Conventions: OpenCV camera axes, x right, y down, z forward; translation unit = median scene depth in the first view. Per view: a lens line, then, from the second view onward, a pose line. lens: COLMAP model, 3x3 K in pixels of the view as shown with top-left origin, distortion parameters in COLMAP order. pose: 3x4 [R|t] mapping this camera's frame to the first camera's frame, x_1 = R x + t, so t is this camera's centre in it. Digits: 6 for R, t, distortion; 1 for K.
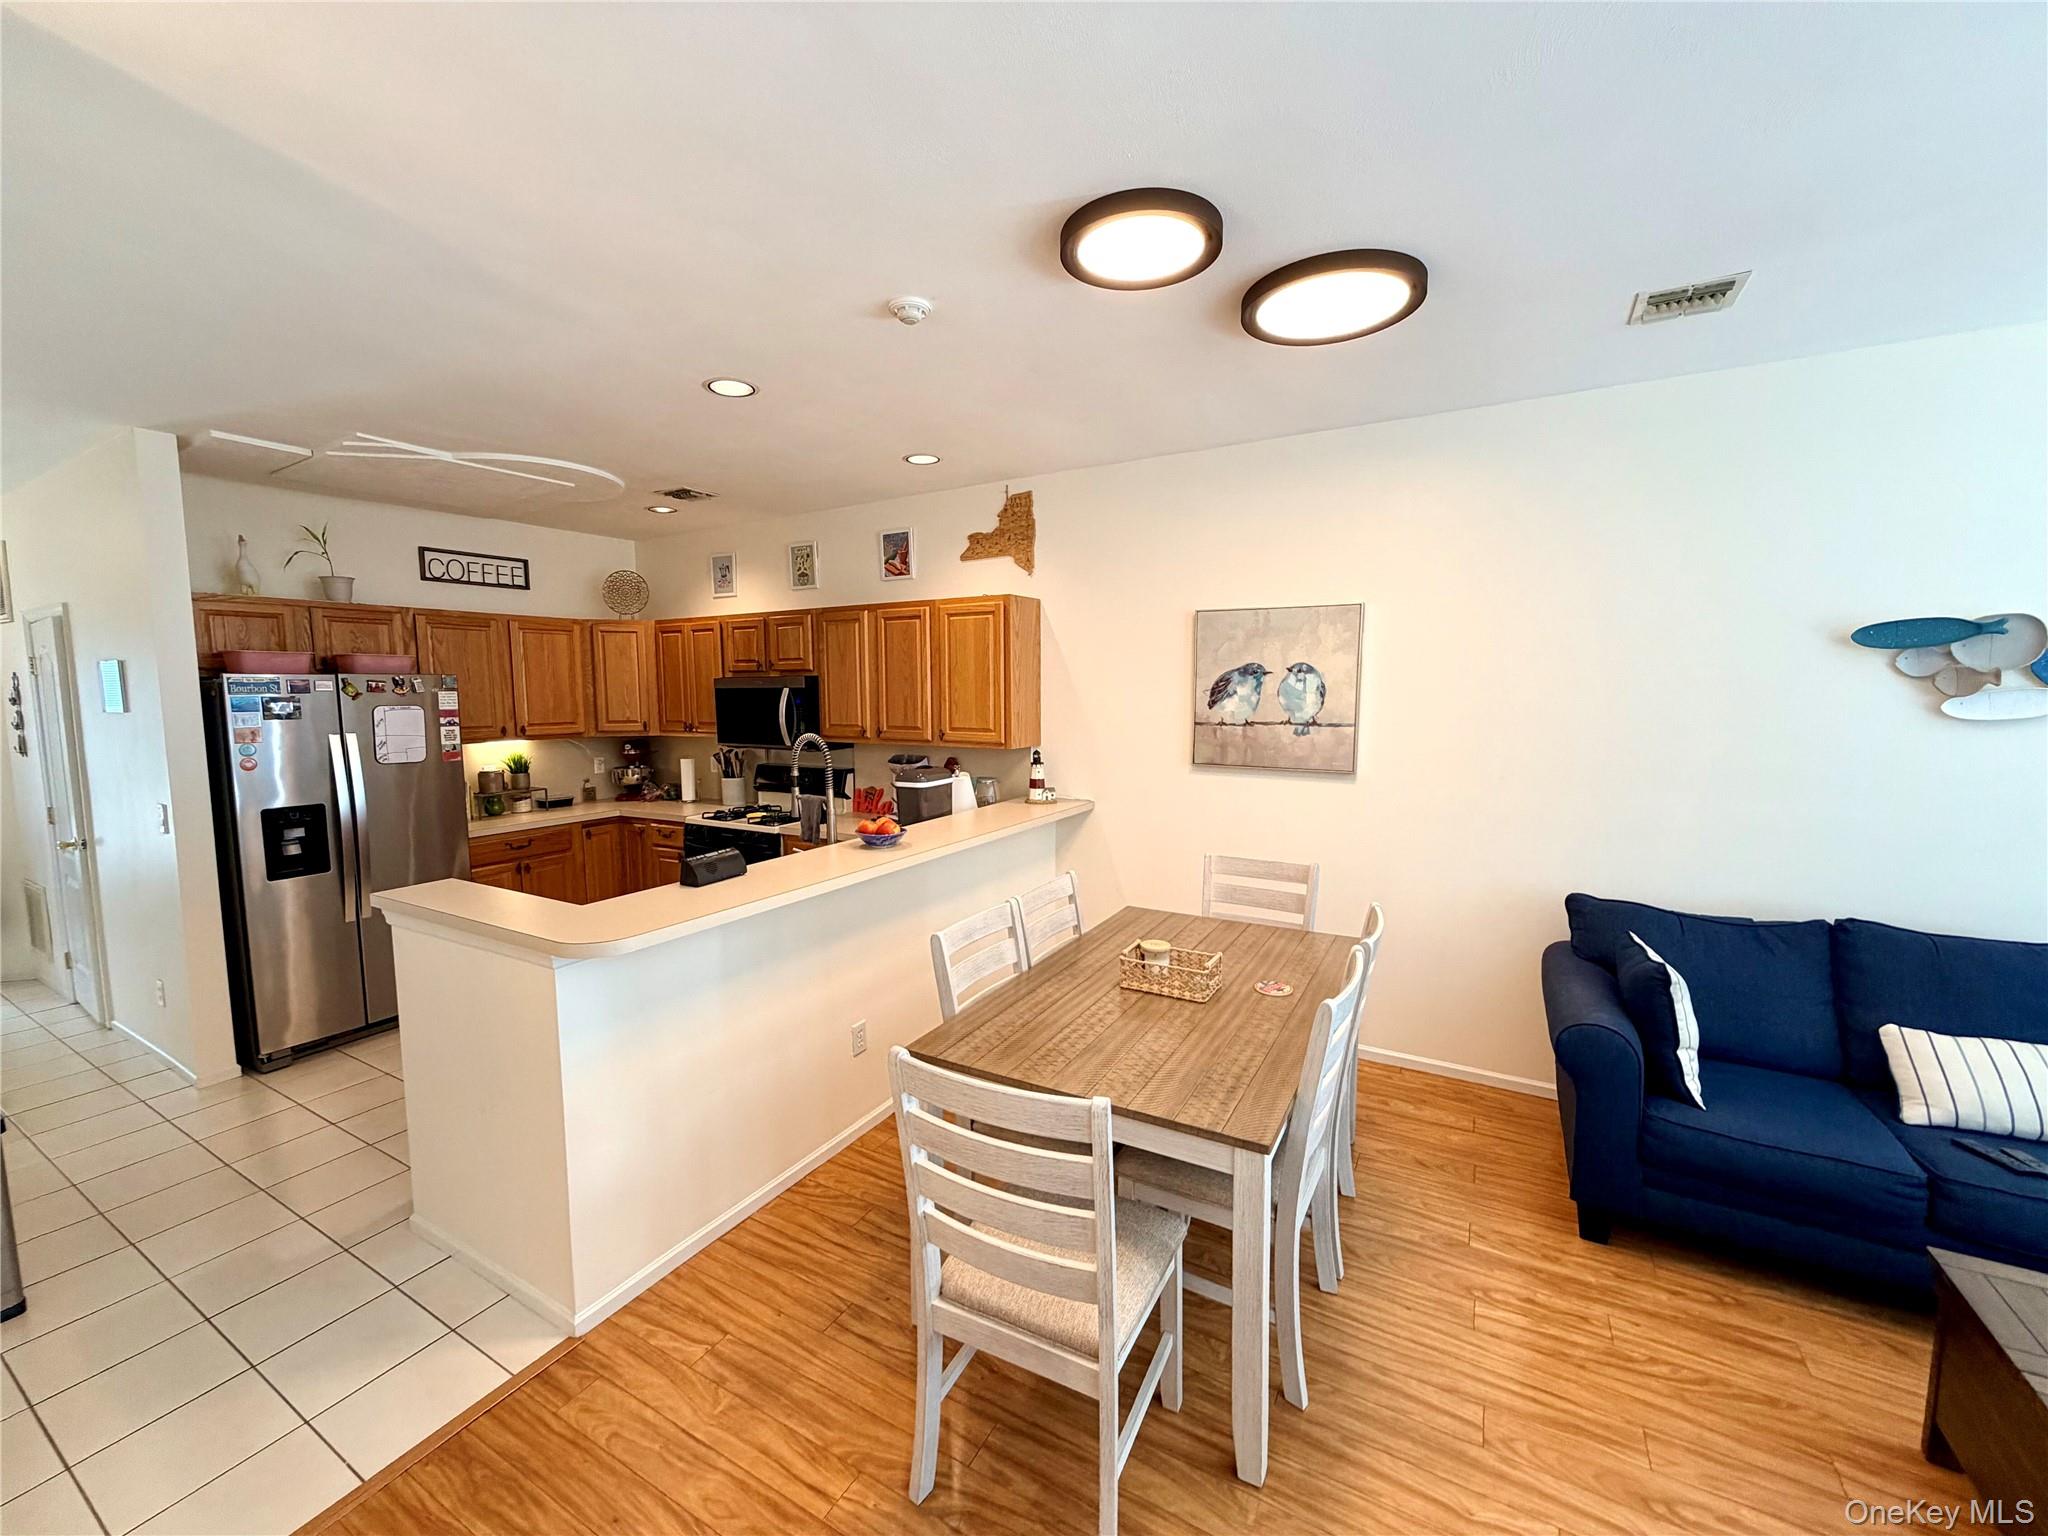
lens RADIAL K [[817.0, 0, 1024.0], [0, 817.0, 768.0], [0, 0, 1]] dist [-0.000356, 0.000091]
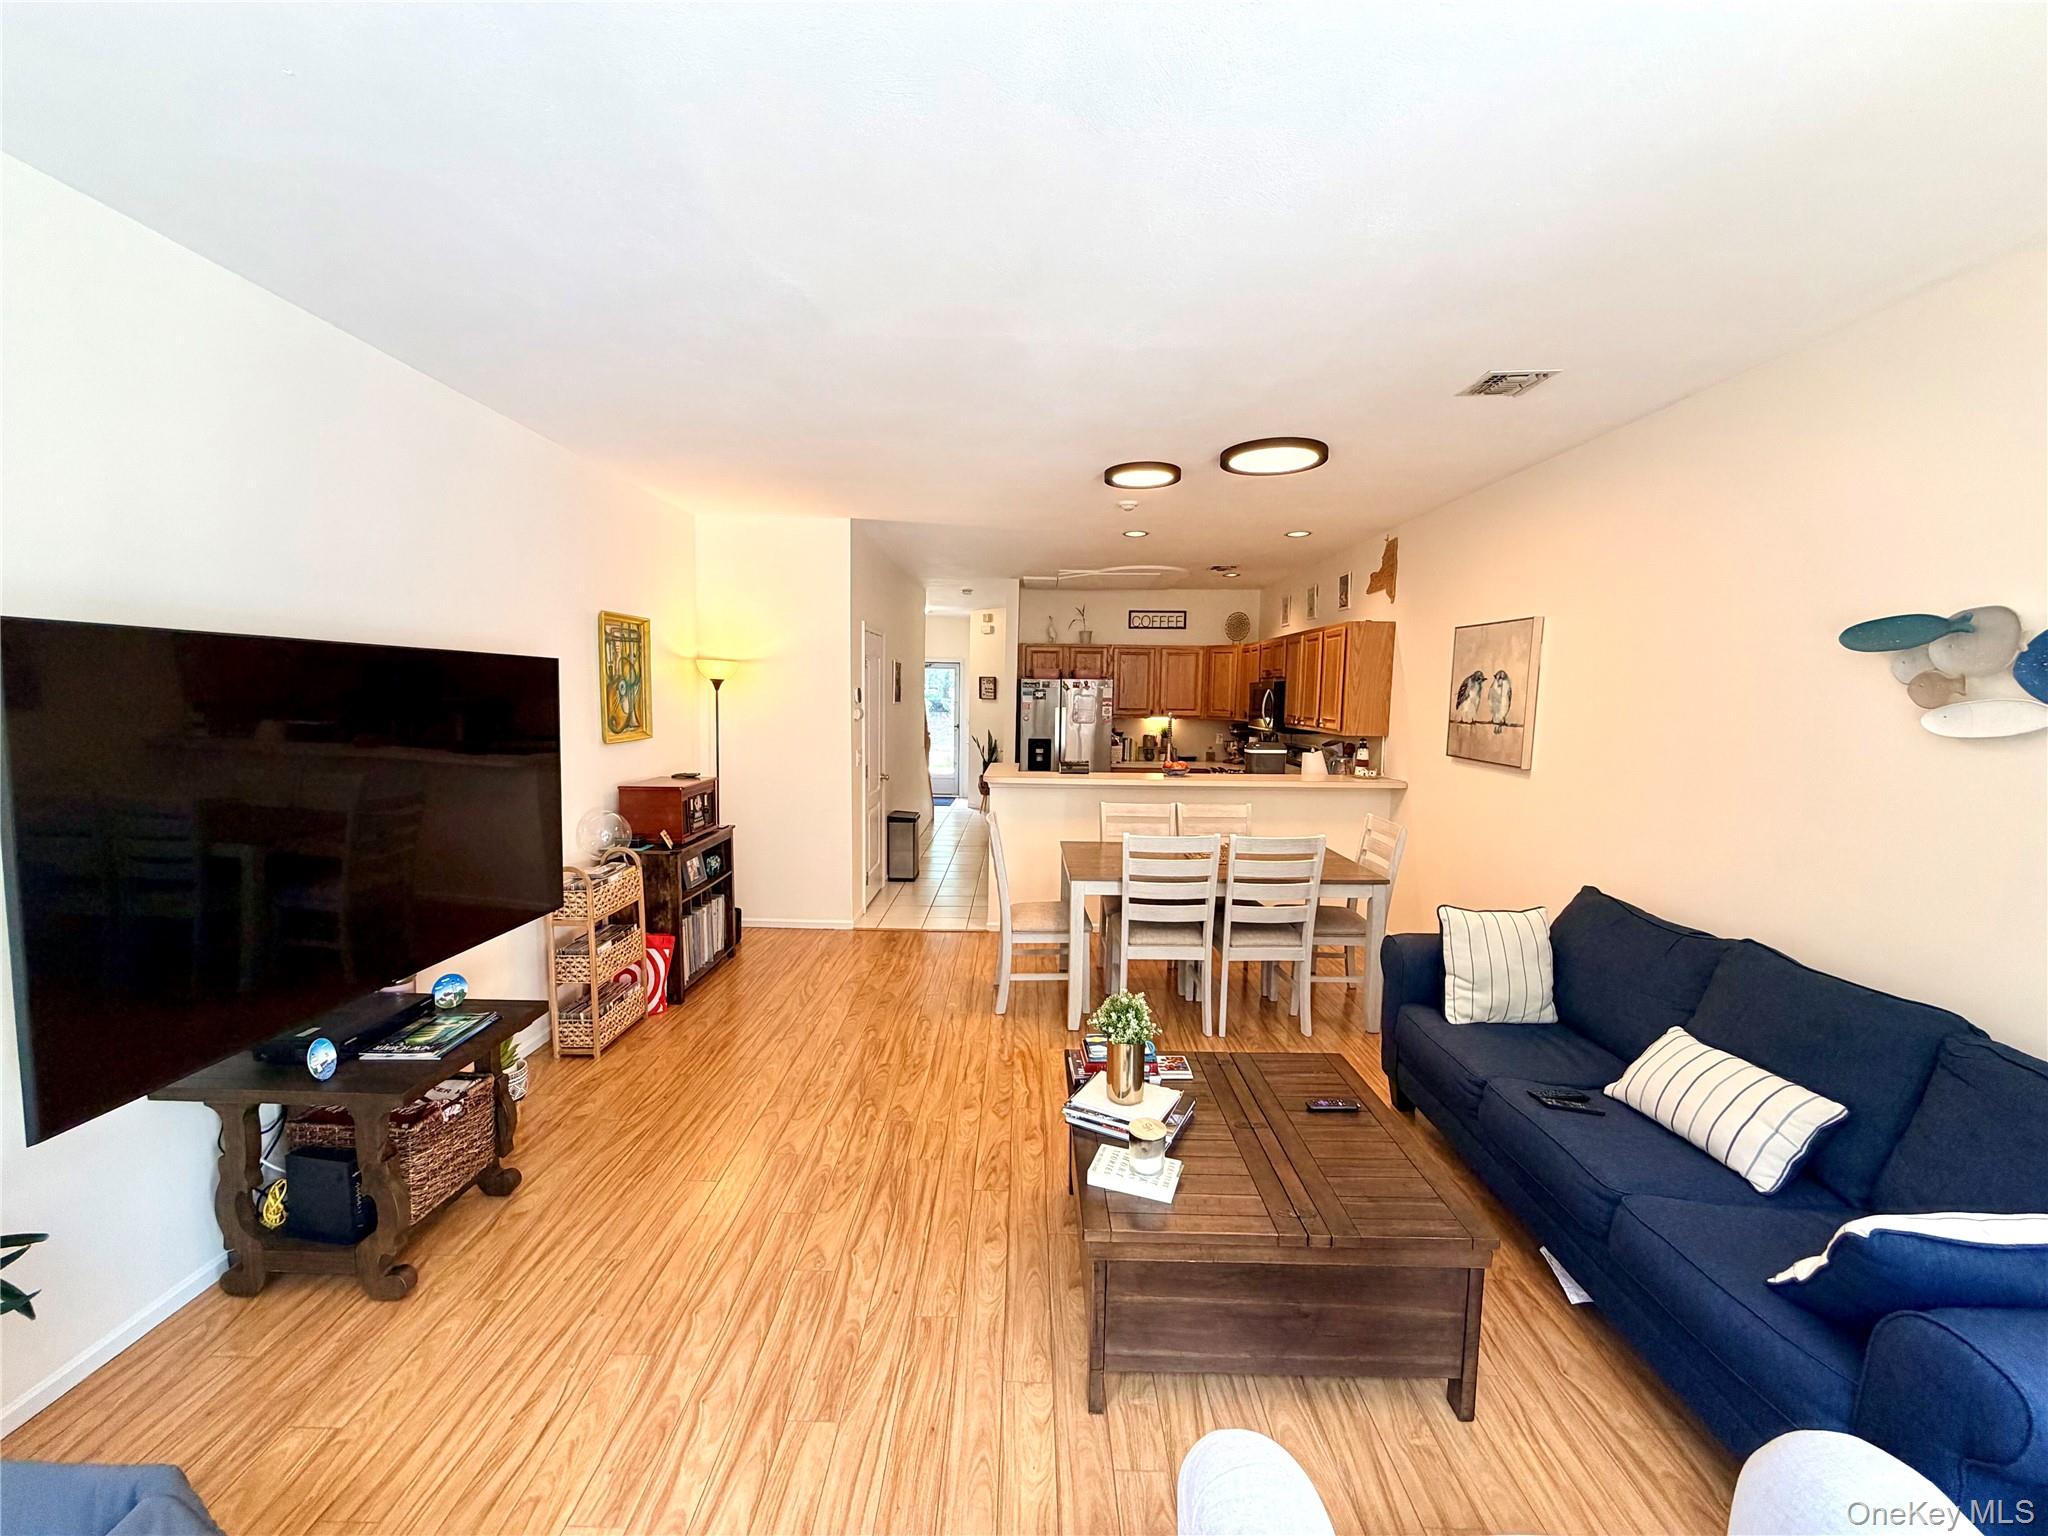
lens RADIAL K [[817.0, 0, 1024.0], [0, 817.0, 768.0], [0, 0, 1]] dist [-0.000356, 0.000091]
pose [[0.498166, 0.095114, -0.861849, 0.998275], [-0.102919, 0.993425, 0.050146, 0.019222], [0.860952, 0.063719, 0.504679, -0.152206]]
